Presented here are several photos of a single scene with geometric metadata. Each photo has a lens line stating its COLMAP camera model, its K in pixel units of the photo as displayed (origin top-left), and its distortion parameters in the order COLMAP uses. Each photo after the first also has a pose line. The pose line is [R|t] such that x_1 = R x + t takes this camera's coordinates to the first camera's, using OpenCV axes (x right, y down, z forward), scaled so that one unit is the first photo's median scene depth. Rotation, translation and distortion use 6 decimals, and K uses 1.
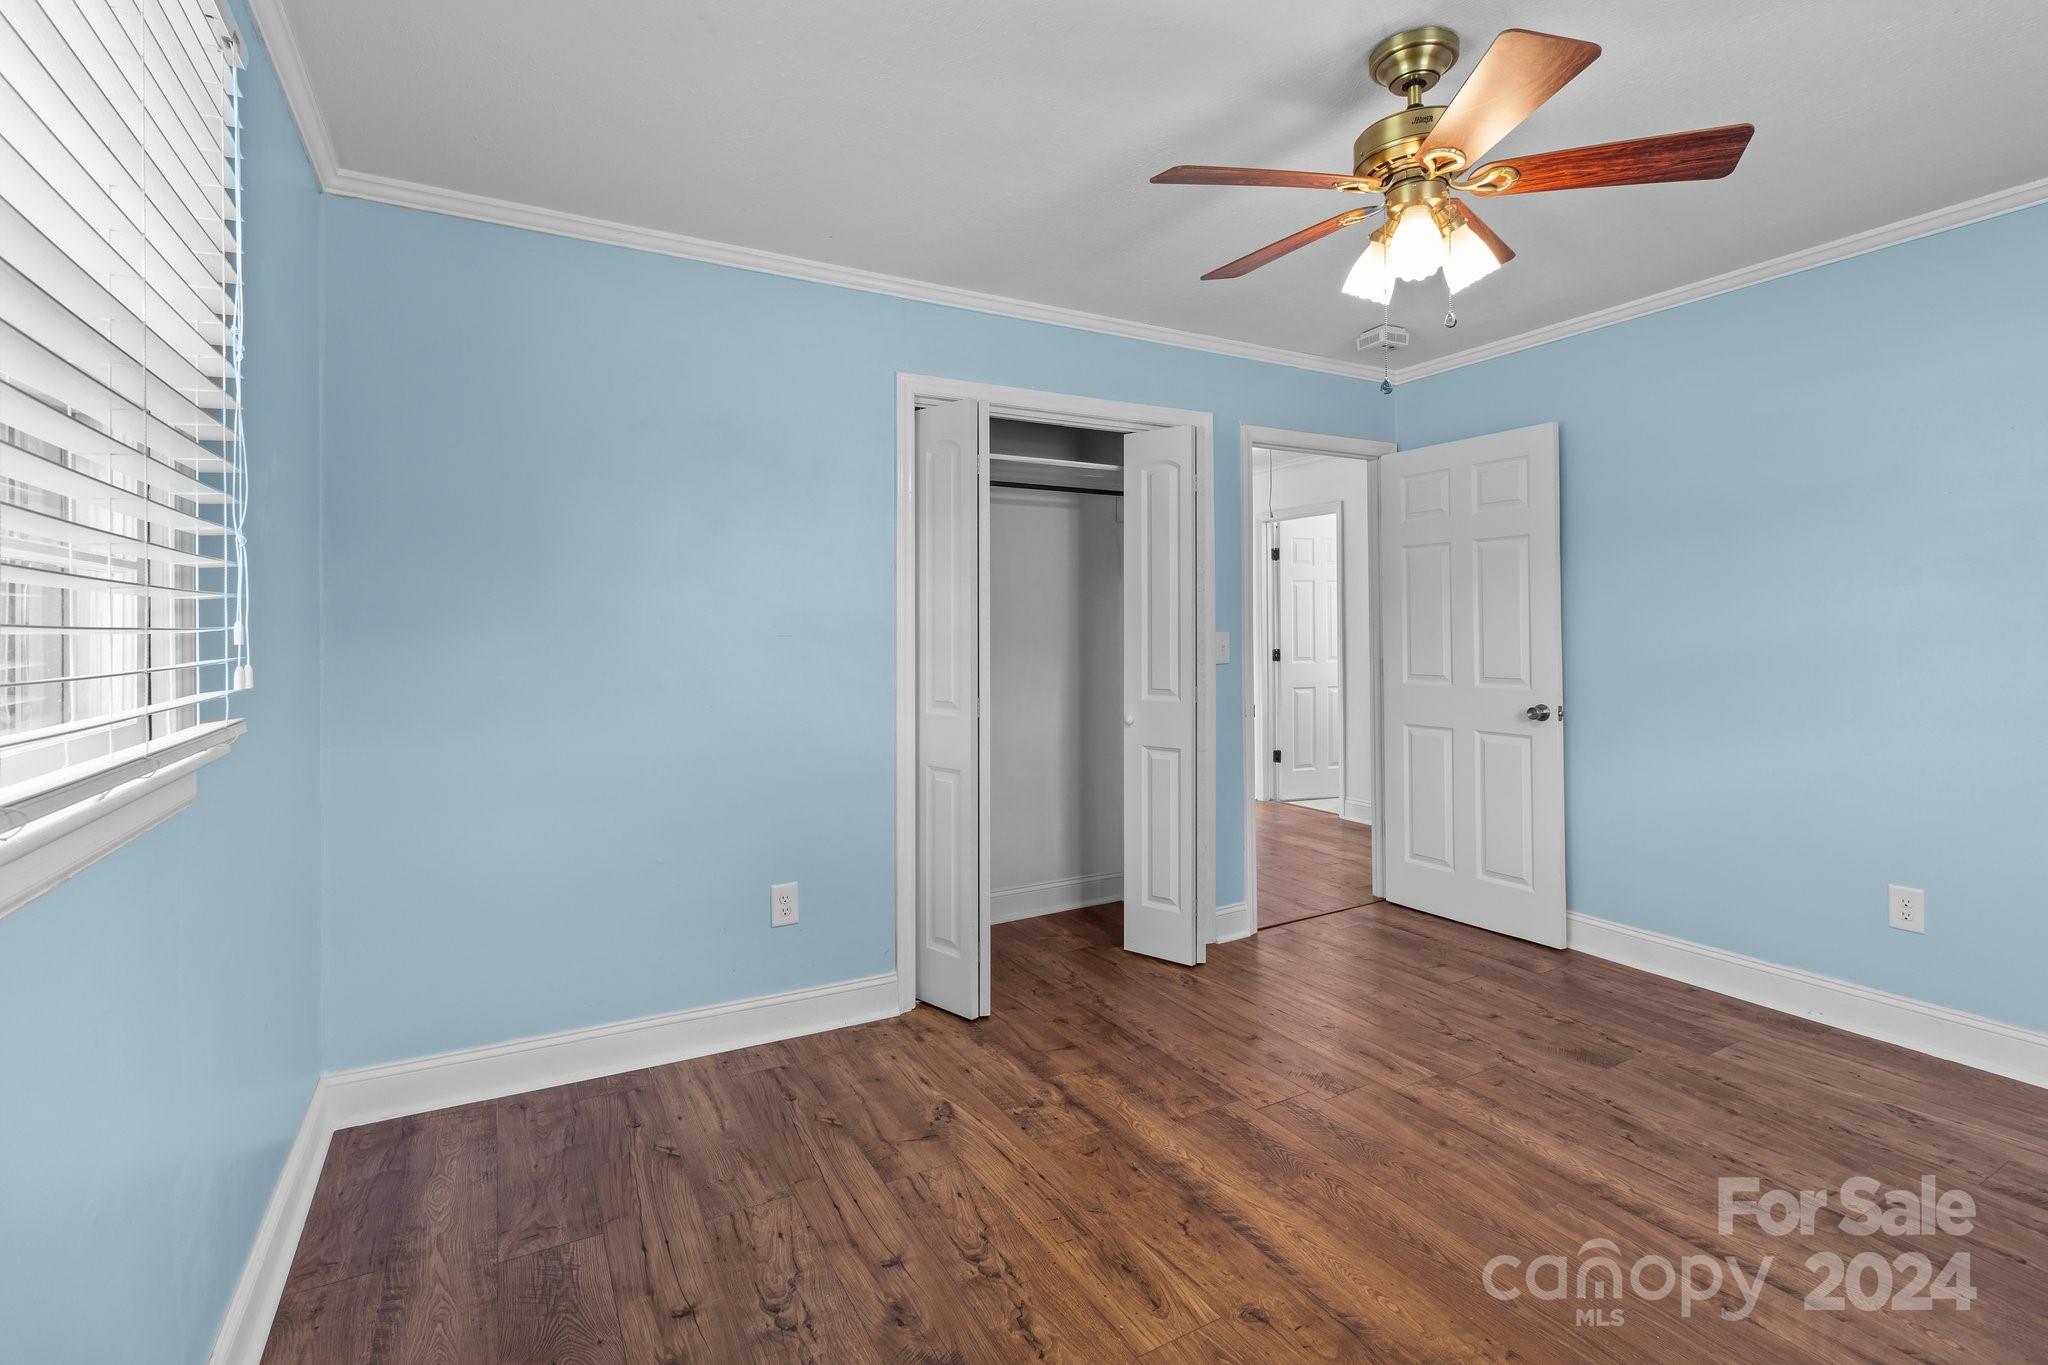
lens RADIAL K [[953.8, 0, 1044.3], [0, 953.8, 625.5], [0, 0, 1]] dist [0.000322, 0.000813]
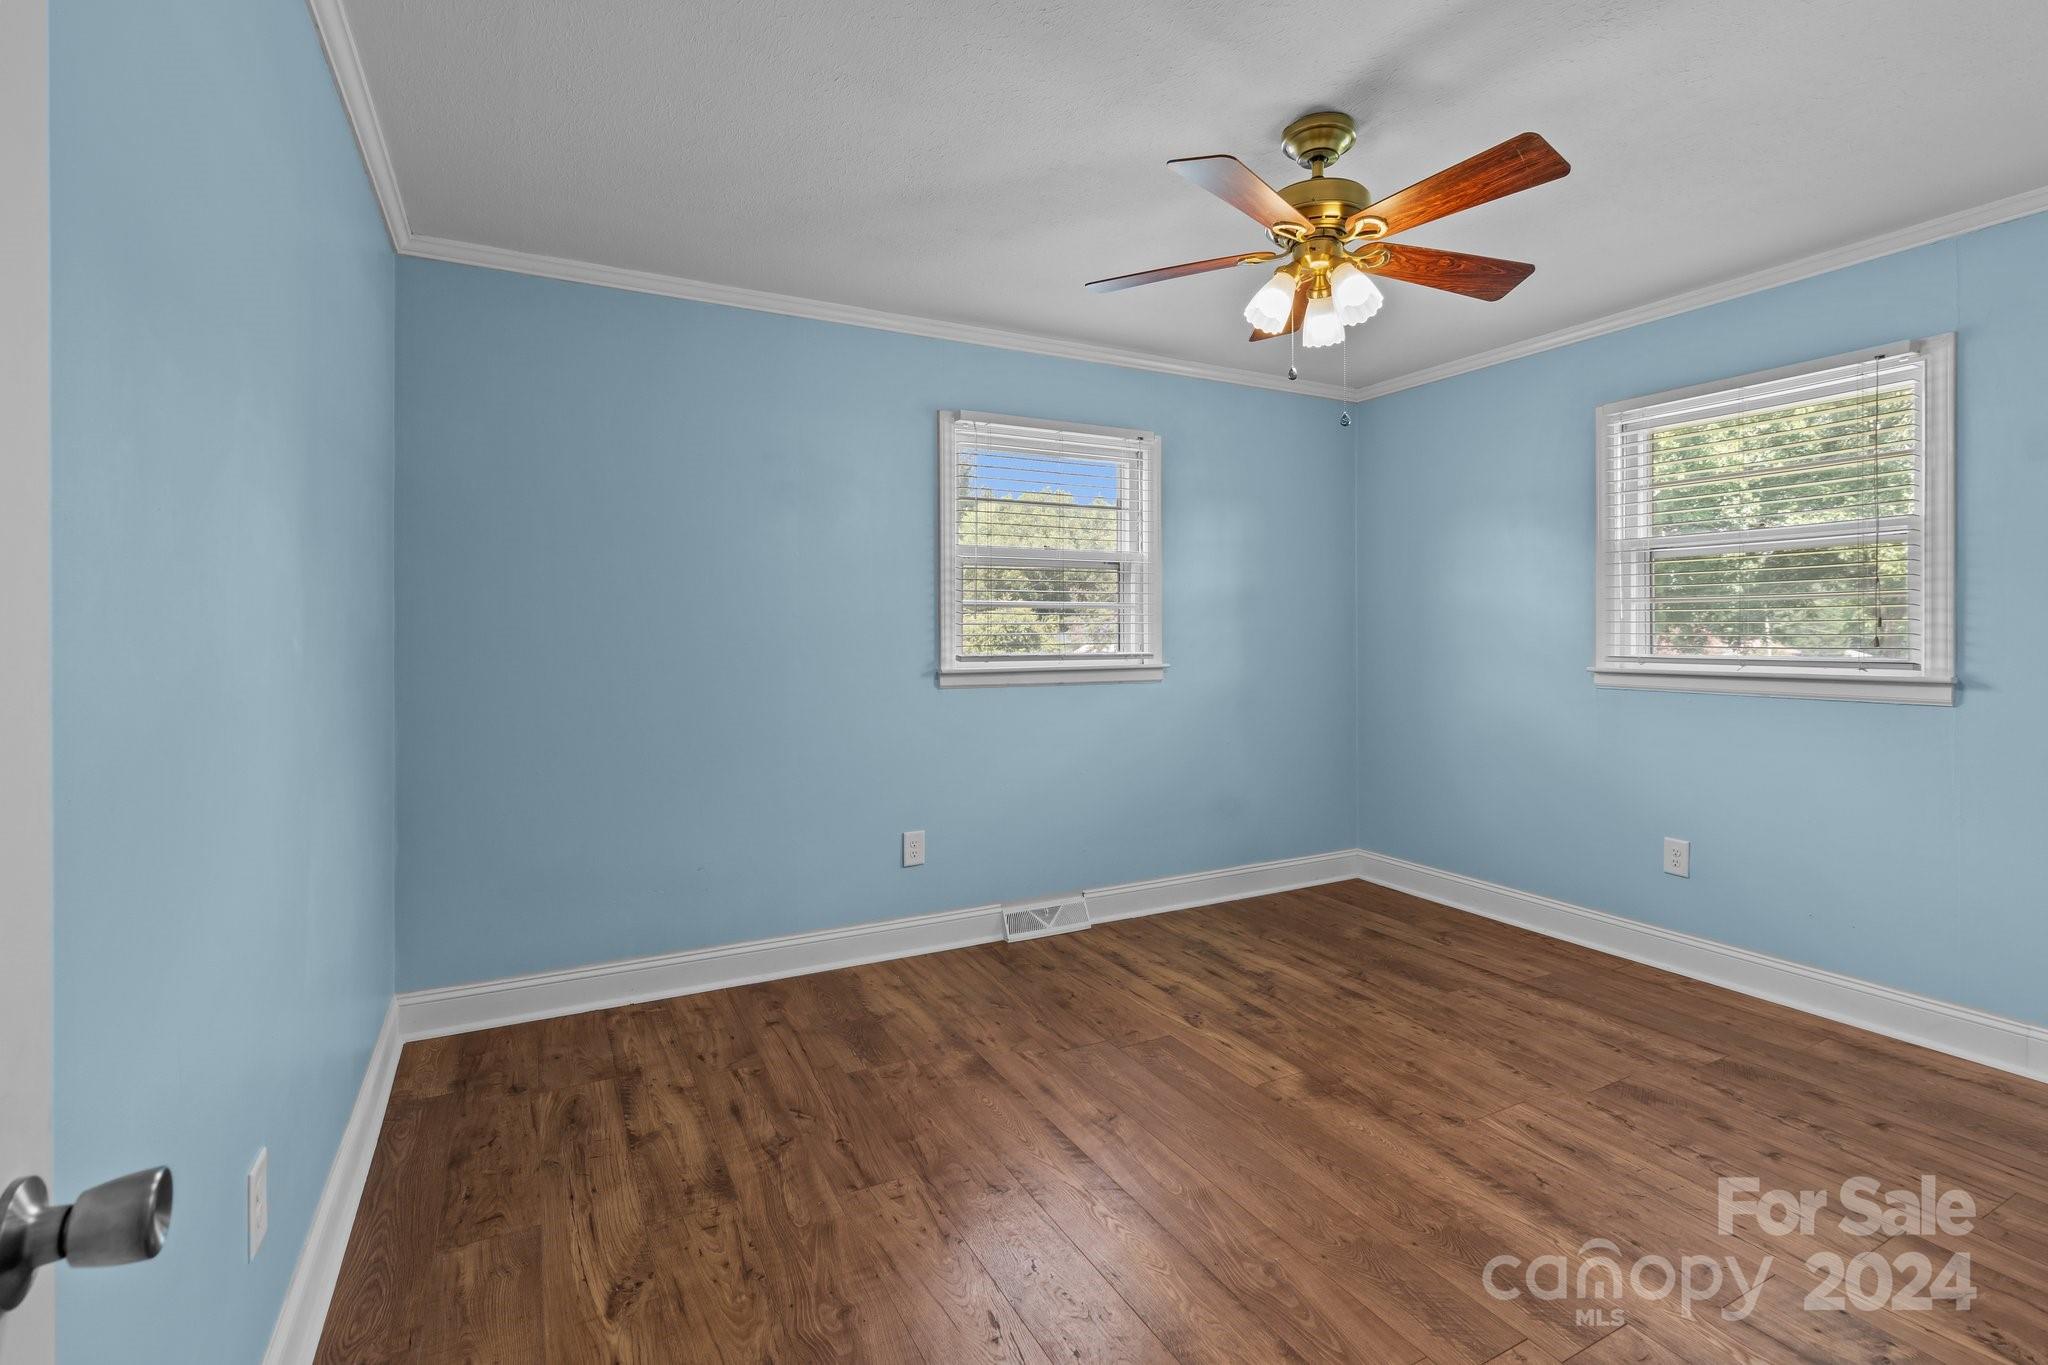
lens RADIAL K [[953.8, 0, 1044.3], [0, 953.8, 625.5], [0, 0, 1]] dist [0.000322, 0.000813]
pose [[-0.999576, 0.011870, 0.026586, 0.675087], [0.011596, 0.999878, -0.010439, 0.009304], [-0.026706, -0.010126, -0.999592, 2.113006]]
